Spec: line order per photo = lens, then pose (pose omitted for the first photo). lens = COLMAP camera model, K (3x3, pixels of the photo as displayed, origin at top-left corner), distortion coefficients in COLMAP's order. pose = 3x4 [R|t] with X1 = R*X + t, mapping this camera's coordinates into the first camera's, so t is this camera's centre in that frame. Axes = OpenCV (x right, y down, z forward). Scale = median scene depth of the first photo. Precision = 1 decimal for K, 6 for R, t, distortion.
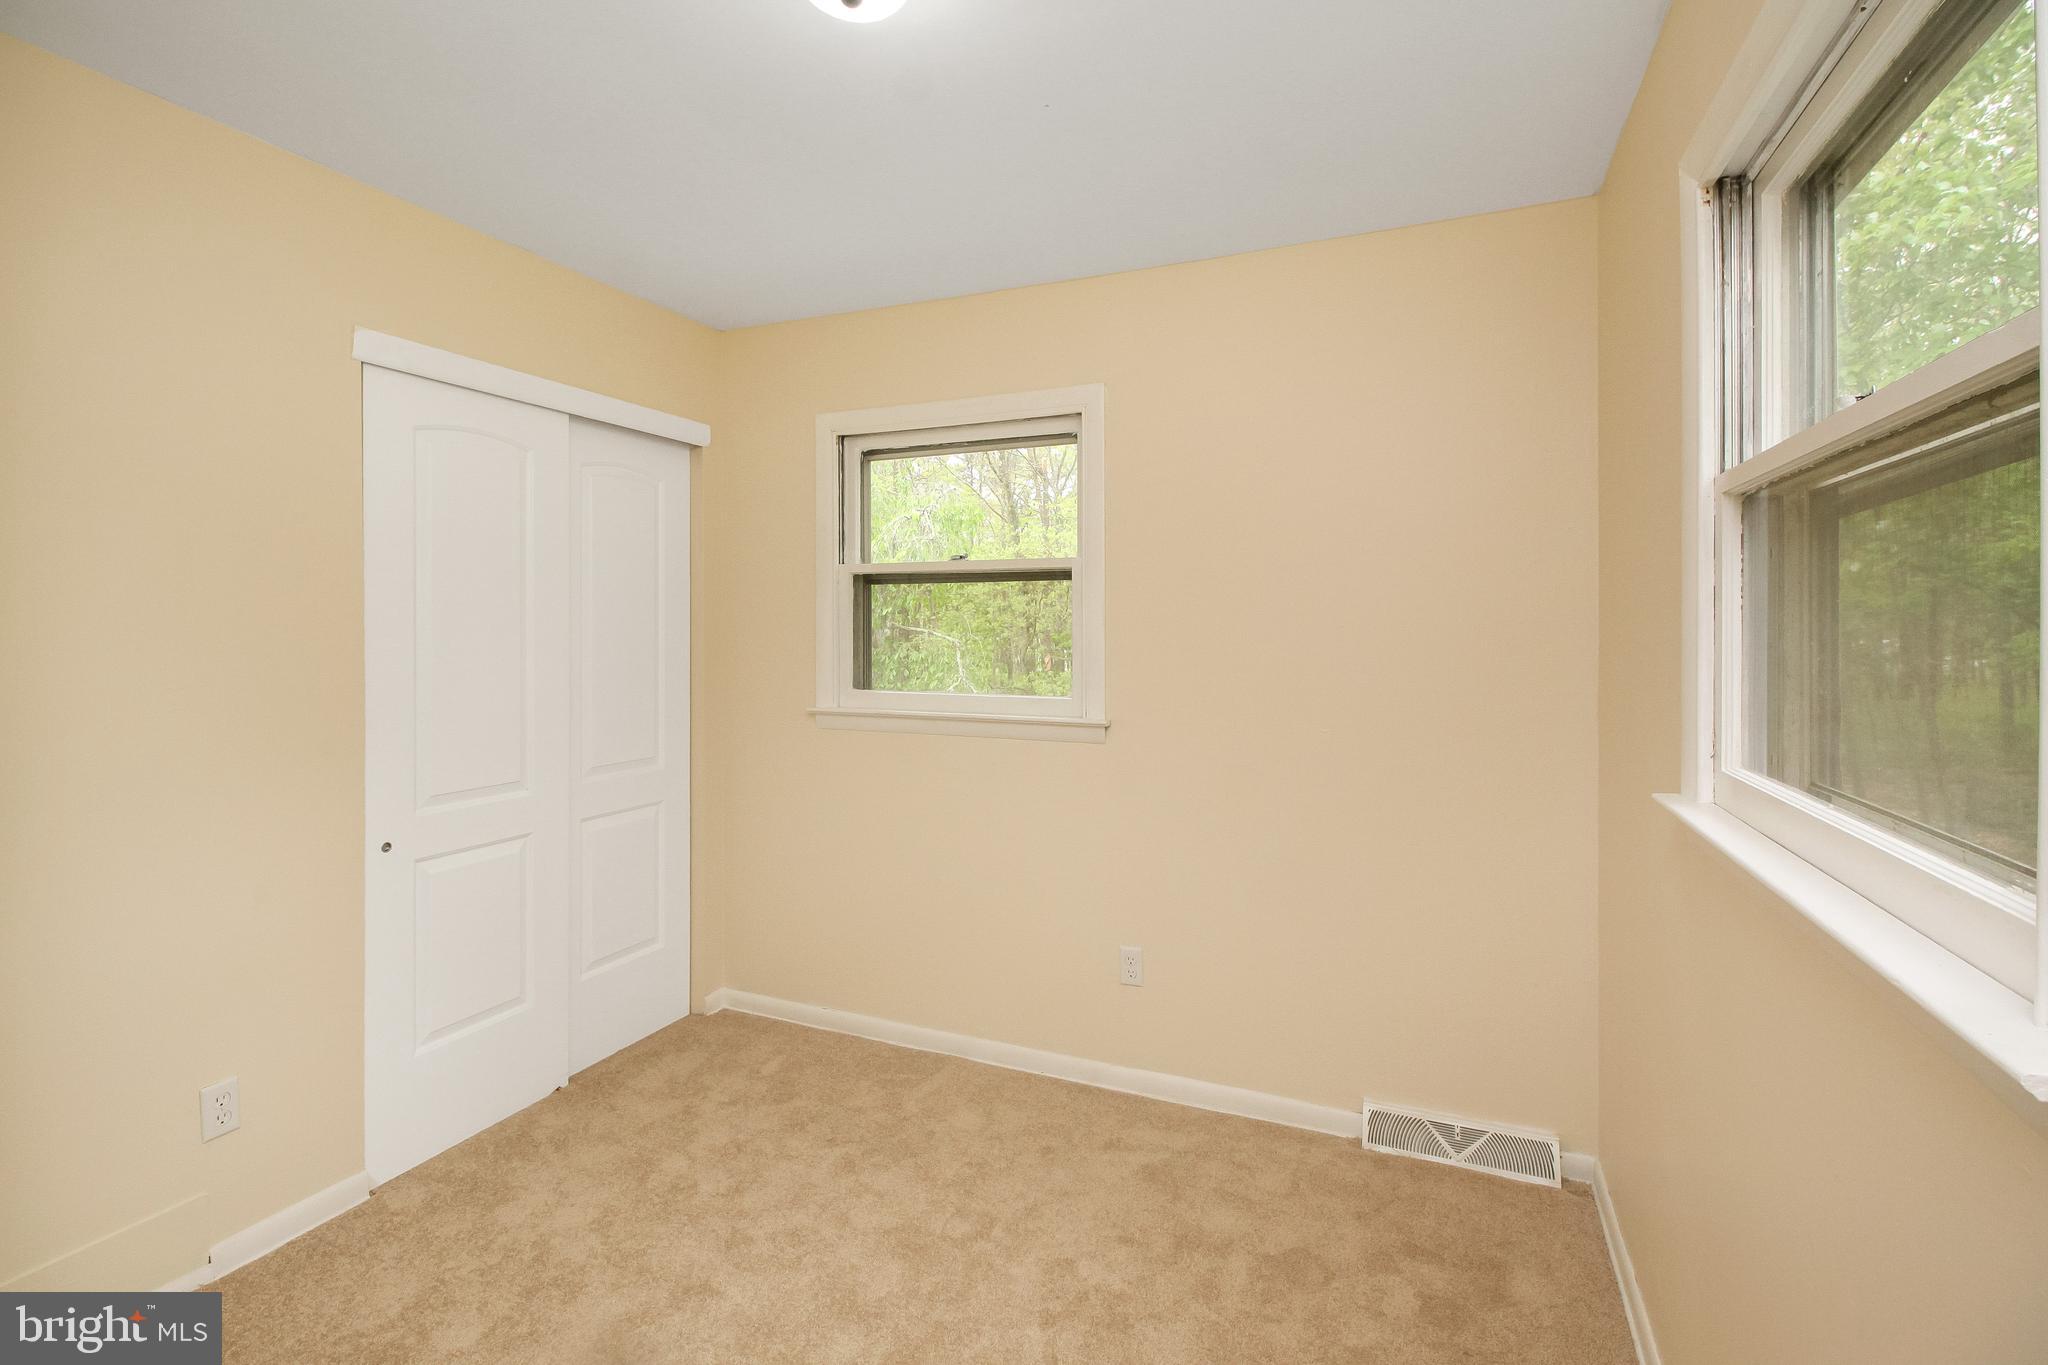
lens RADIAL K [[975.6, 0, 1036.6], [0, 975.6, 621.2], [0, 0, 1]] dist [0.014398, -0.014980]
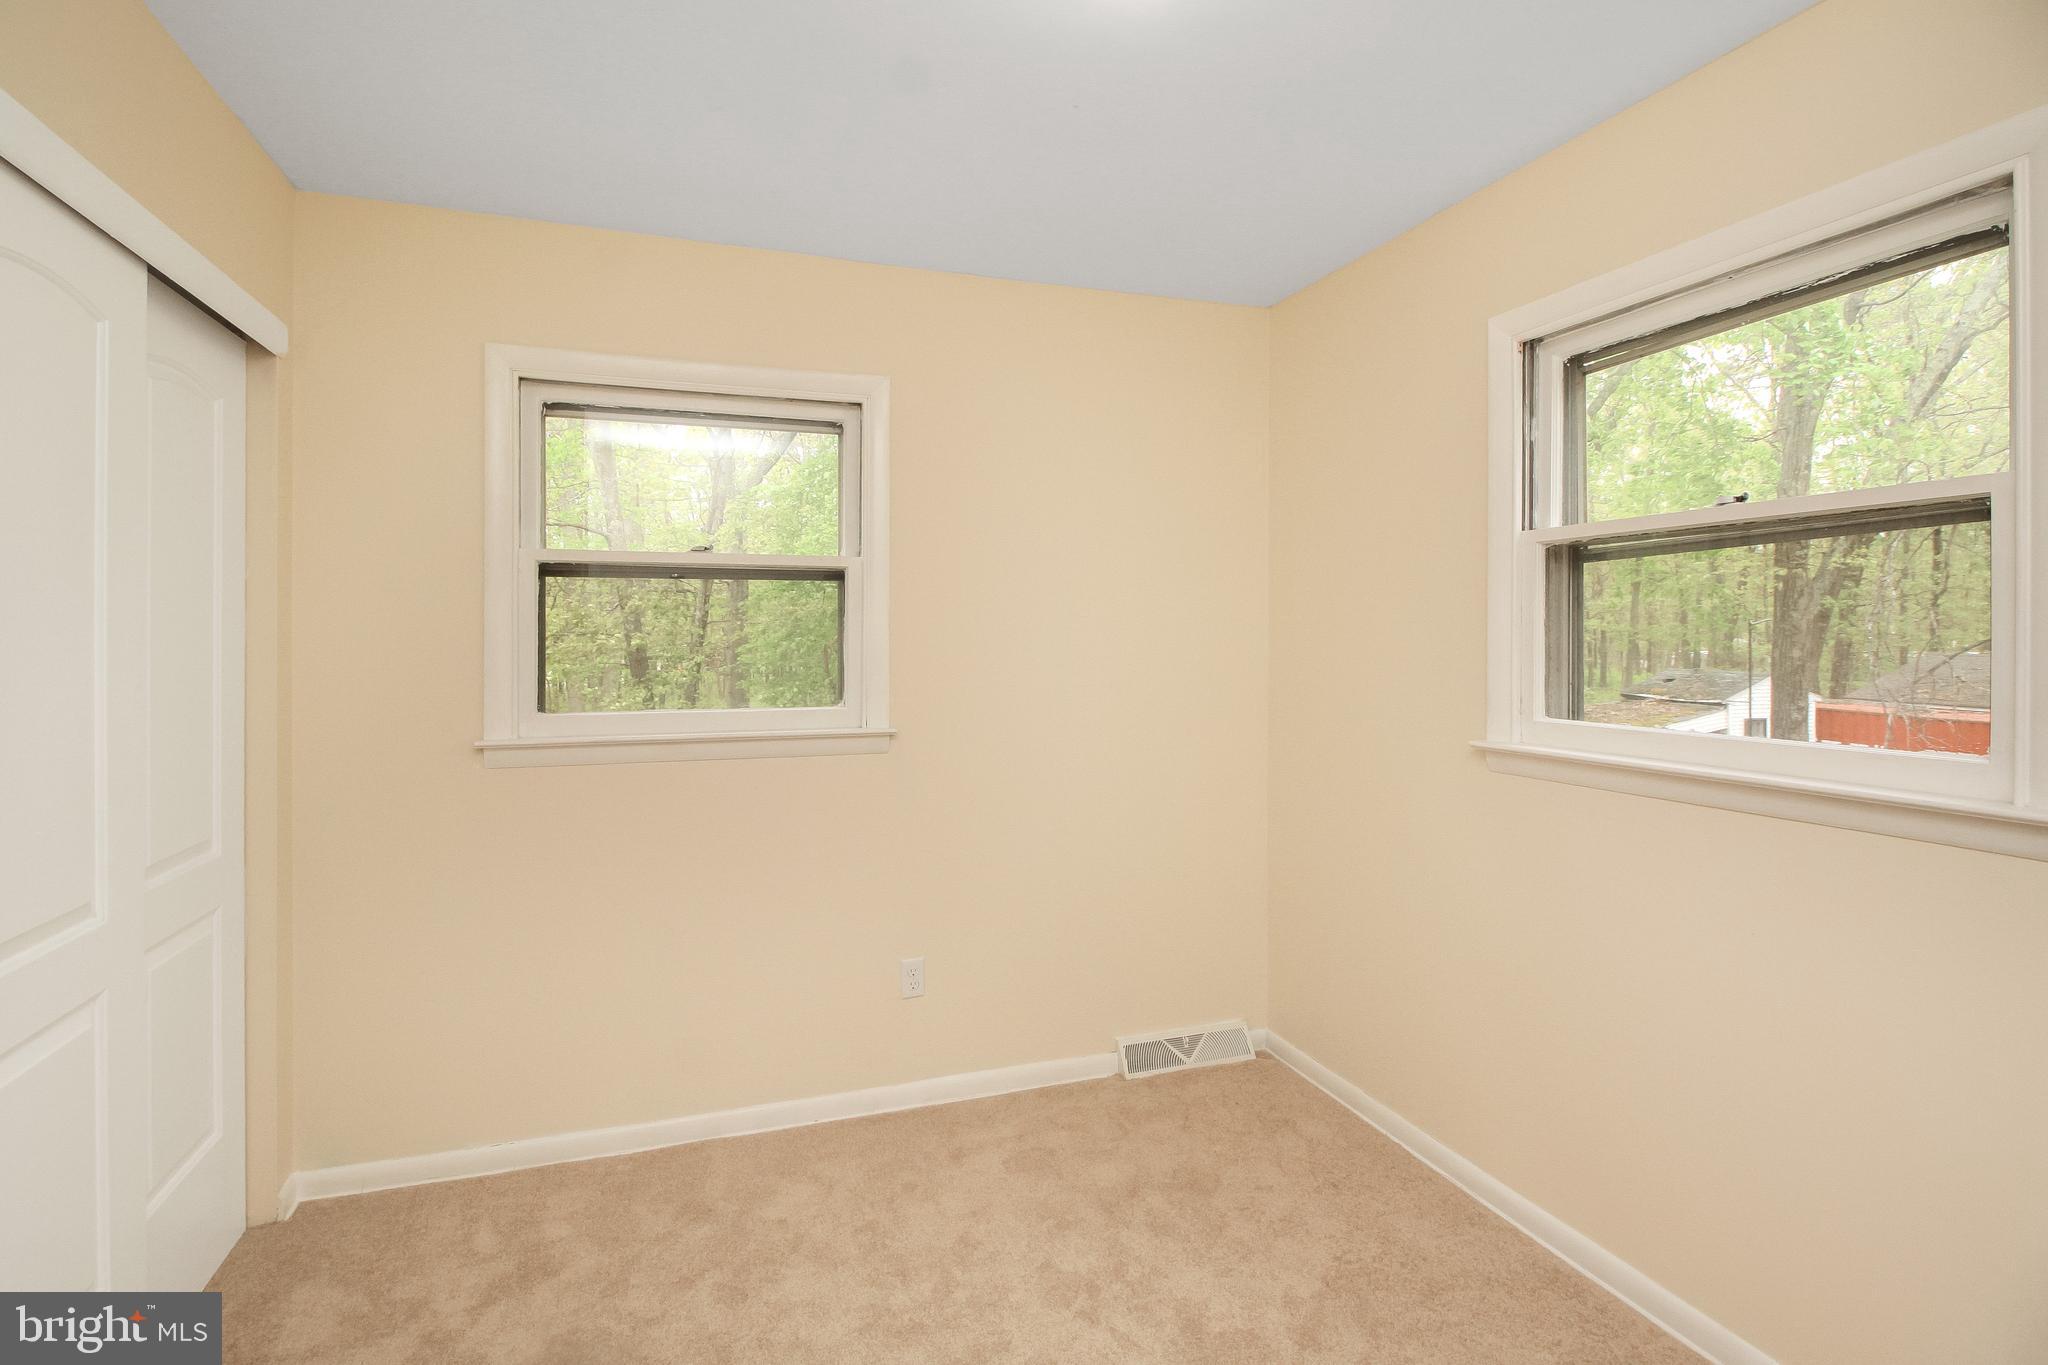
lens RADIAL K [[975.6, 0, 1036.6], [0, 975.6, 621.2], [0, 0, 1]] dist [0.014398, -0.014980]
pose [[0.730984, 0.006366, 0.682365, -0.488932], [-0.004839, 0.999980, -0.004146, -0.000701], [-0.682377, -0.000271, 0.731000, 0.202573]]
